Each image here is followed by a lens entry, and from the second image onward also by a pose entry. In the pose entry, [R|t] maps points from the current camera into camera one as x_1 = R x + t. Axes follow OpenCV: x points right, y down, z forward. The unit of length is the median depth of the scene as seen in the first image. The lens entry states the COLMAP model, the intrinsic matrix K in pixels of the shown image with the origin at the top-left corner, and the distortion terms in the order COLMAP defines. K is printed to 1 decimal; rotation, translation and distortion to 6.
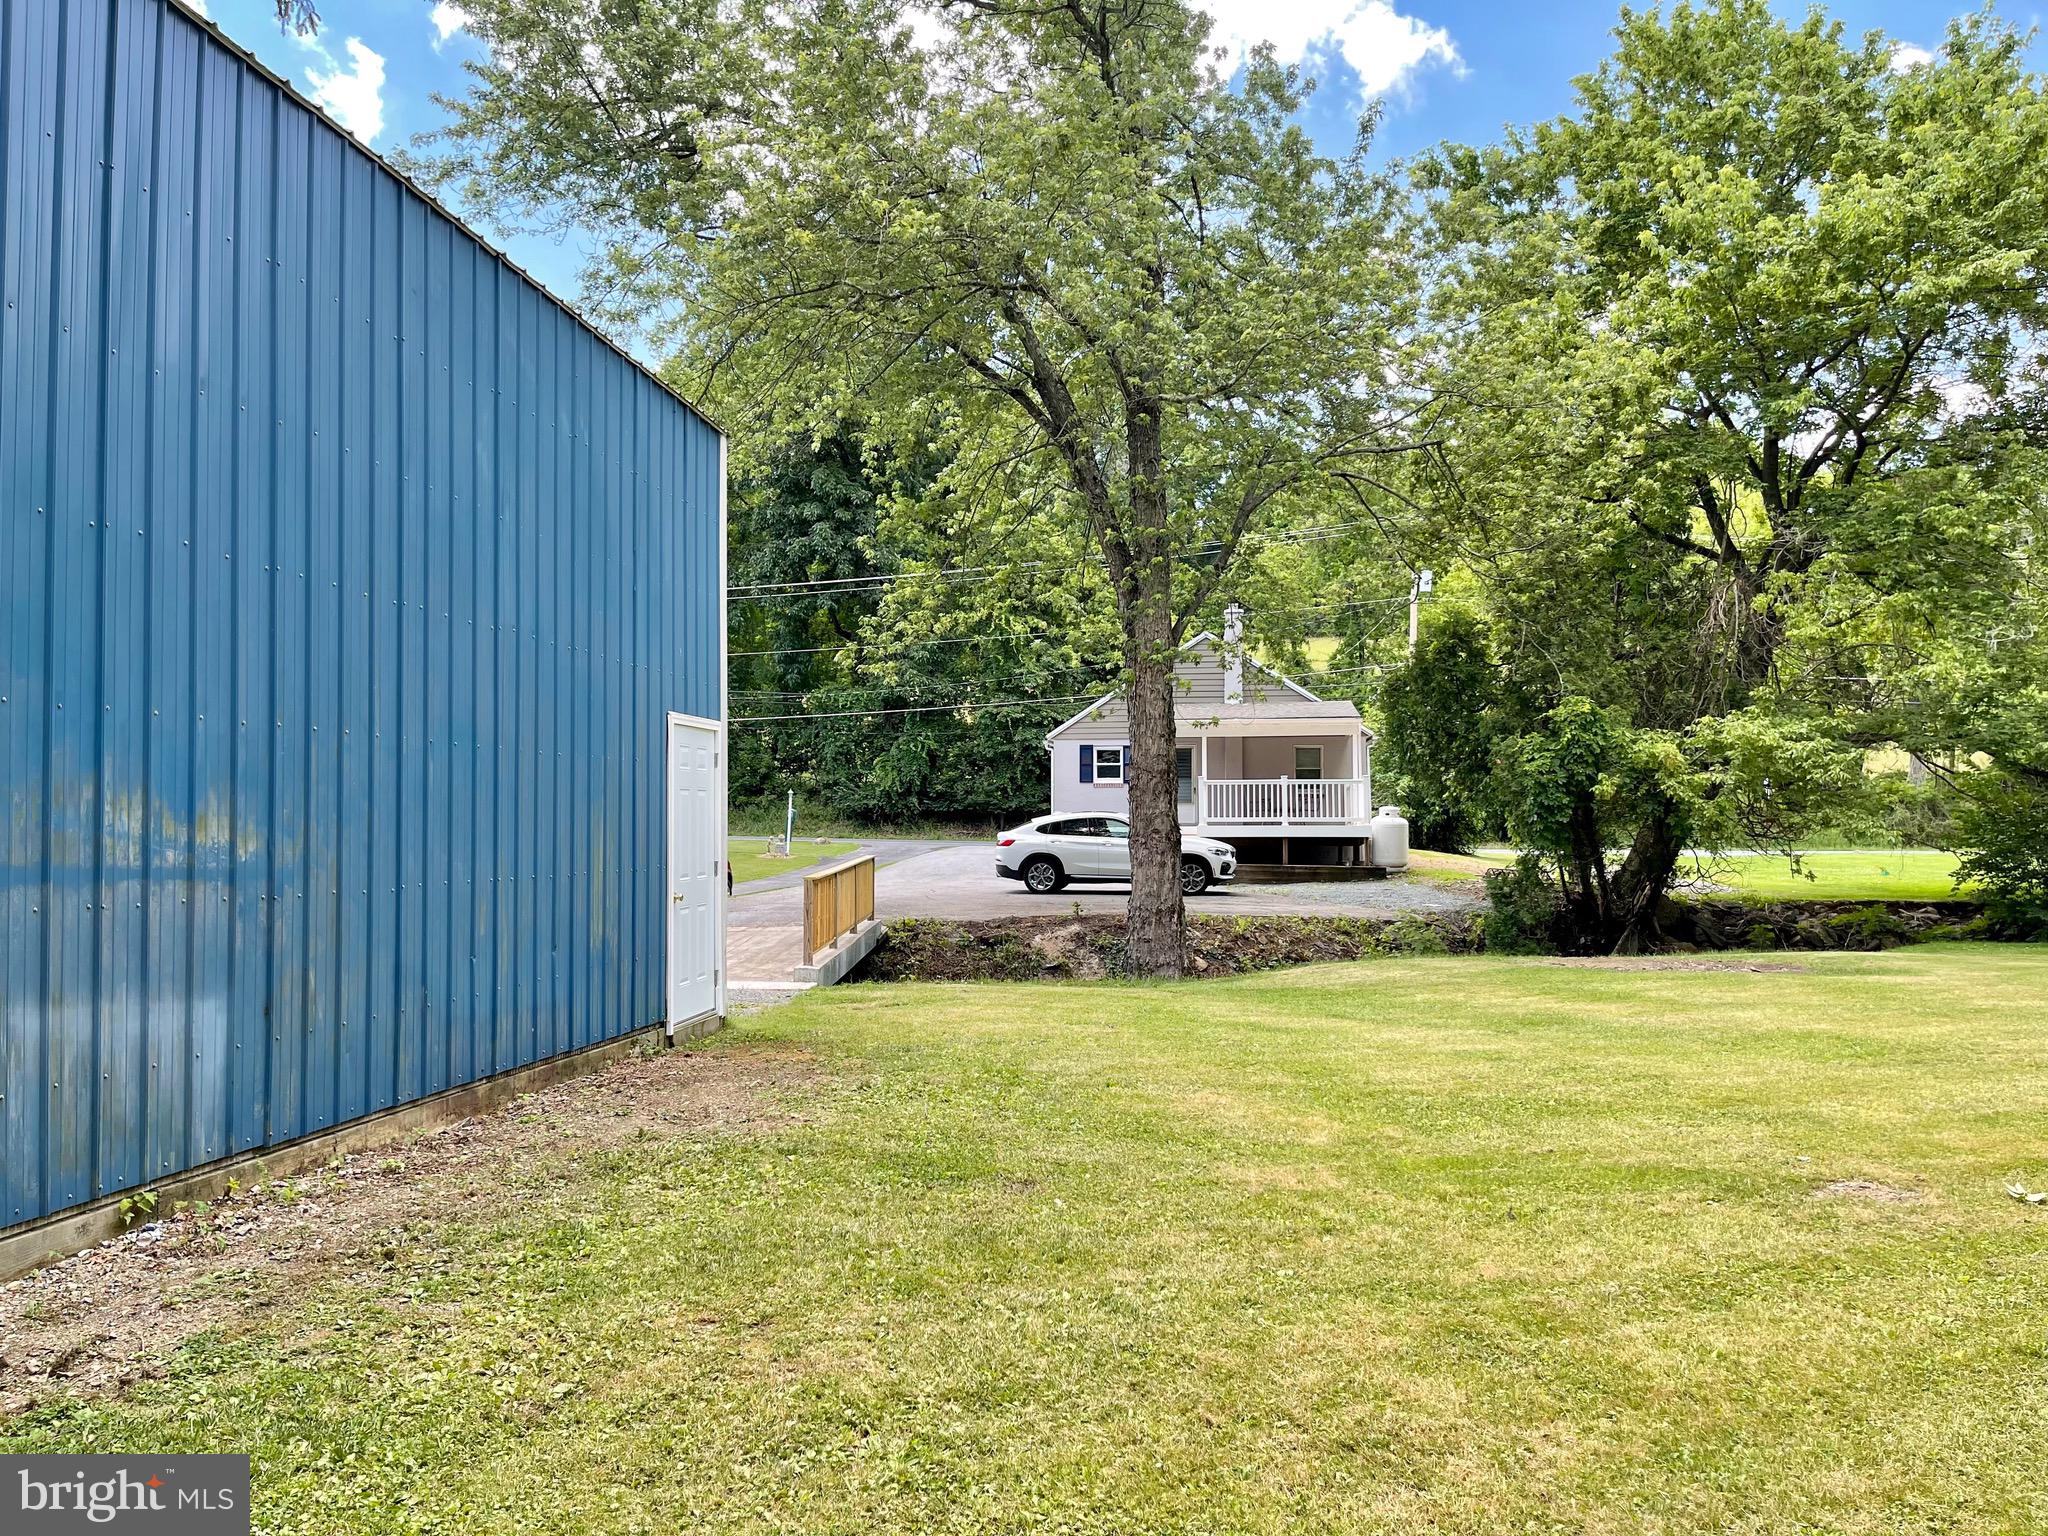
lens RADIAL K [[1526.4, 0, 1016.7], [0, 1526.4, 775.7], [0, 0, 1]] dist [0.084754, -0.093977]
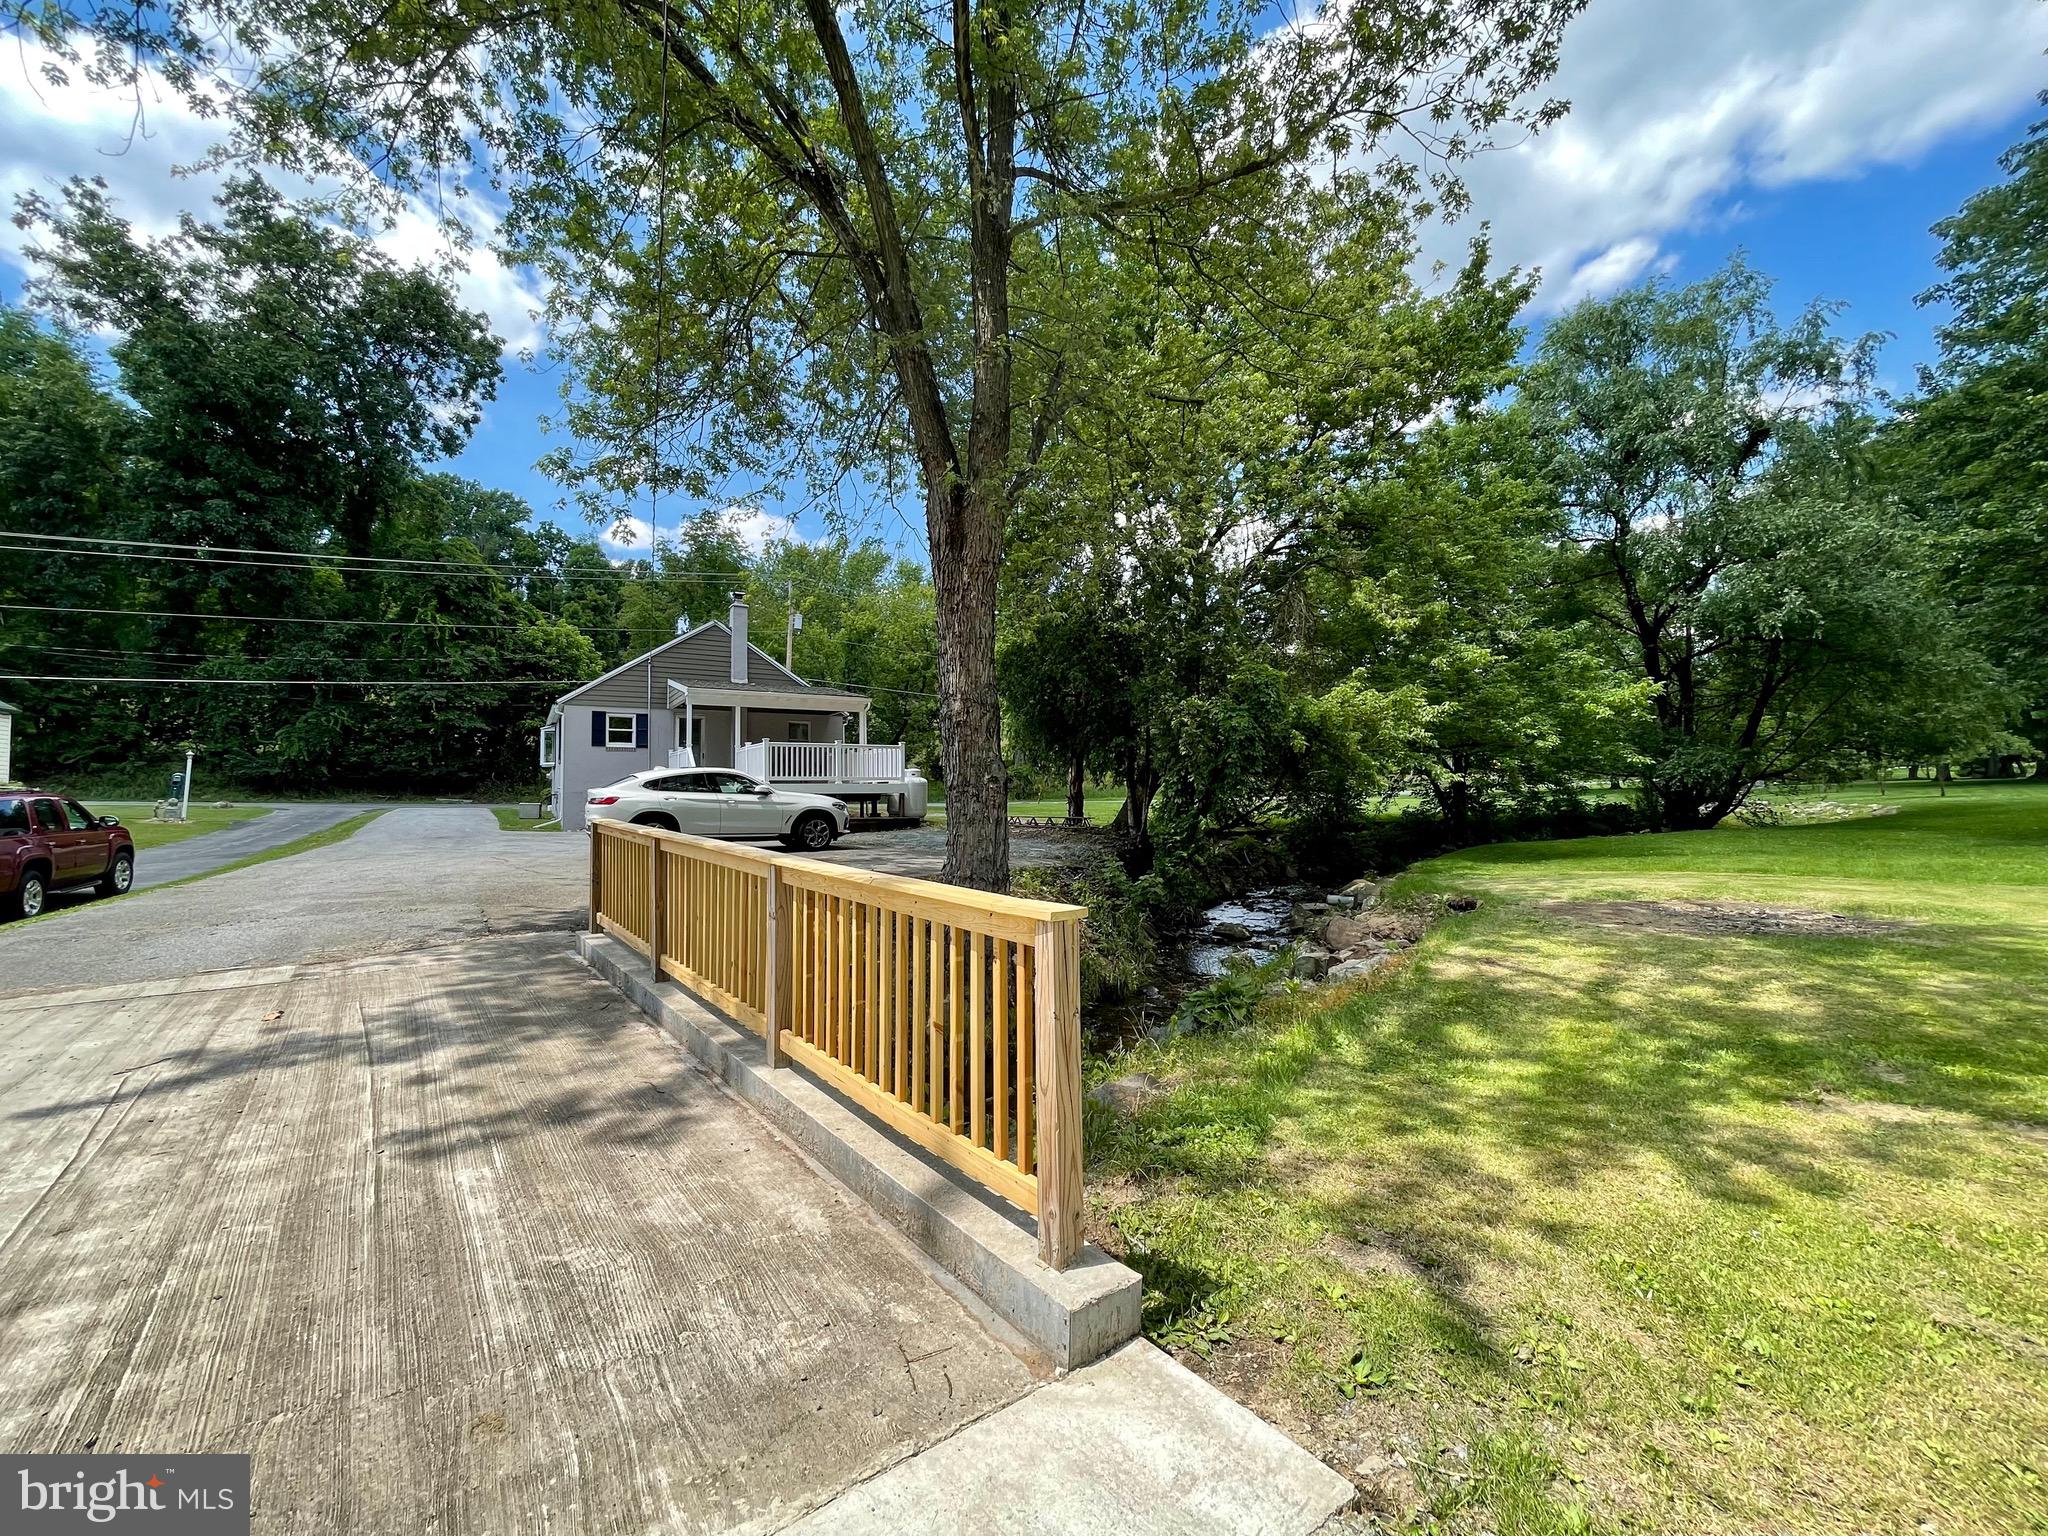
lens RADIAL K [[828.5, 0, 1007.8], [0, 828.5, 760.9], [0, 0, 1]] dist [-0.001064, -0.000283]
pose [[0.780440, 0.019822, 0.624917, -0.092631], [-0.015252, 0.999803, -0.012666, 0.017918], [-0.625045, 0.000354, 0.780589, 0.368317]]
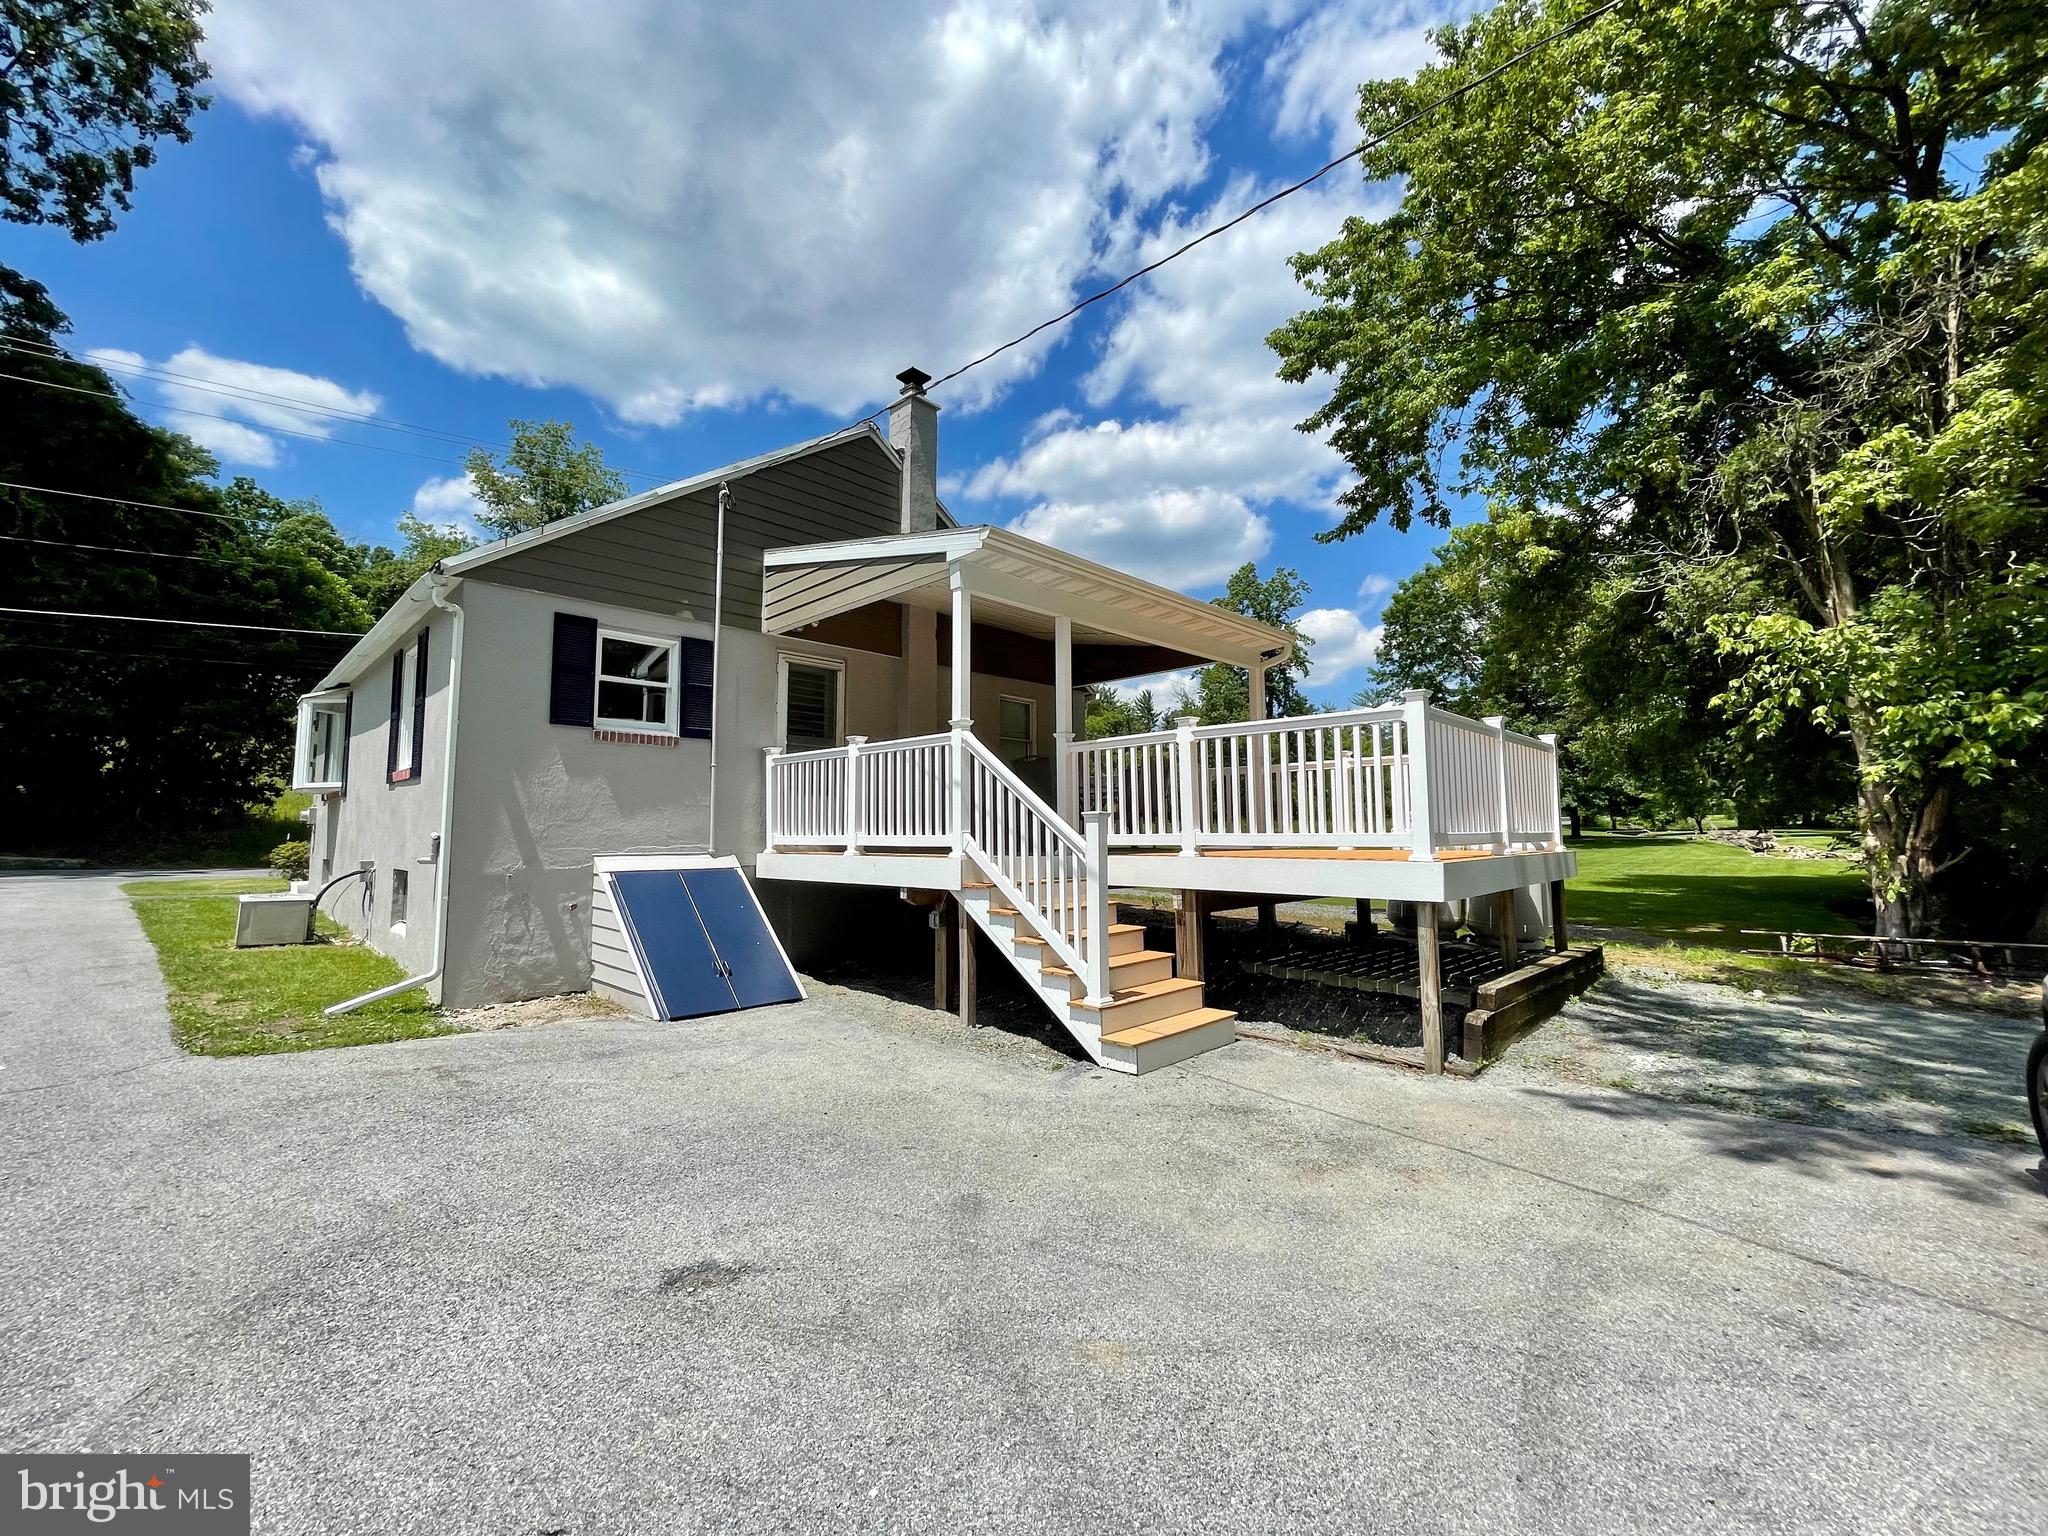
lens RADIAL K [[828.5, 0, 1007.8], [0, 828.5, 760.9], [0, 0, 1]] dist [-0.001064, -0.000283]
pose [[0.597540, 0.066156, 0.799105, -0.040954], [-0.028957, 0.997721, -0.060945, 0.020322], [-0.801316, 0.013277, 0.598094, 0.814953]]
